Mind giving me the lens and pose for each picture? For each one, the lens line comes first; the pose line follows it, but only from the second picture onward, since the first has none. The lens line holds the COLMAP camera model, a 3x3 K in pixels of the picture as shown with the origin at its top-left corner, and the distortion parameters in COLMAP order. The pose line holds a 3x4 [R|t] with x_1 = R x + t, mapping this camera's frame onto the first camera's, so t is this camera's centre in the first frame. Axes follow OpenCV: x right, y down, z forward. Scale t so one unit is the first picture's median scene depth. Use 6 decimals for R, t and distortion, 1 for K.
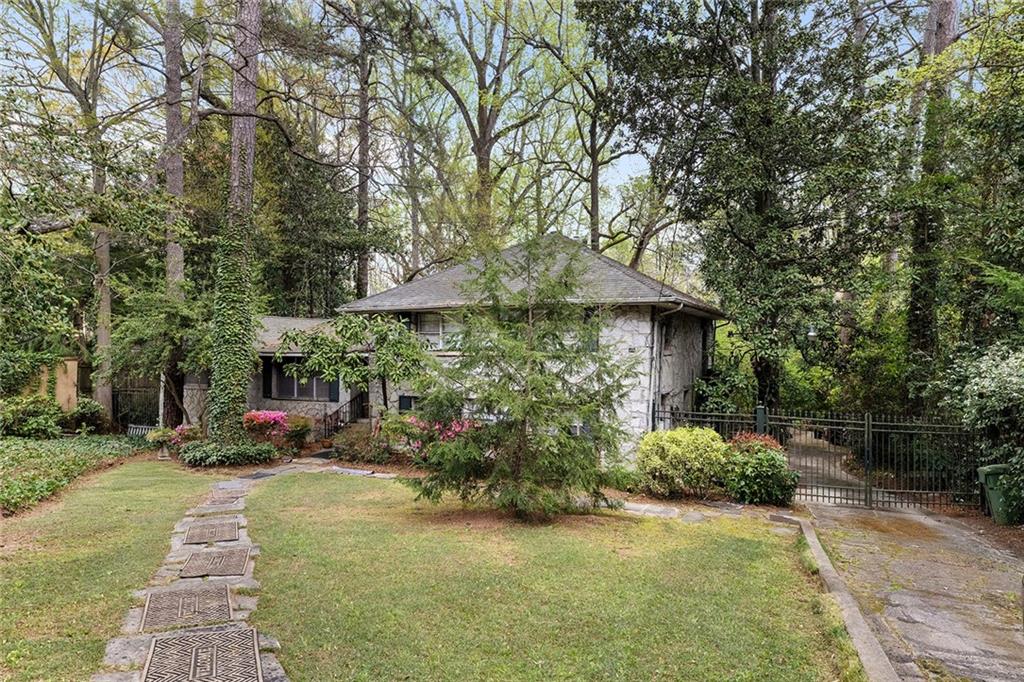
lens RADIAL K [[632.1, 0, 512.0], [0, 632.1, 341.0], [0, 0, 1]] dist [-0.000861, 0.000150]
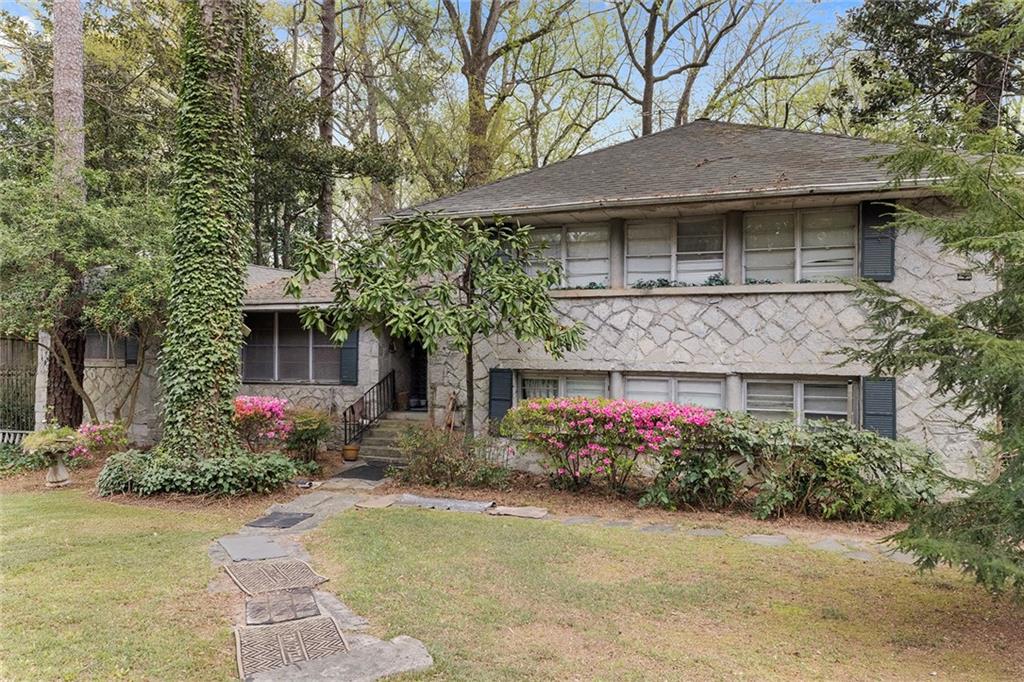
lens RADIAL K [[698.6, 0, 512.0], [0, 698.6, 341.0], [0, 0, 1]] dist [0.011127, 0.001242]
pose [[0.993981, 0.004713, 0.109454, -0.228499], [-0.004647, 0.999989, -0.000856, 0.061719], [-0.109457, 0.000342, 0.993991, 0.360575]]
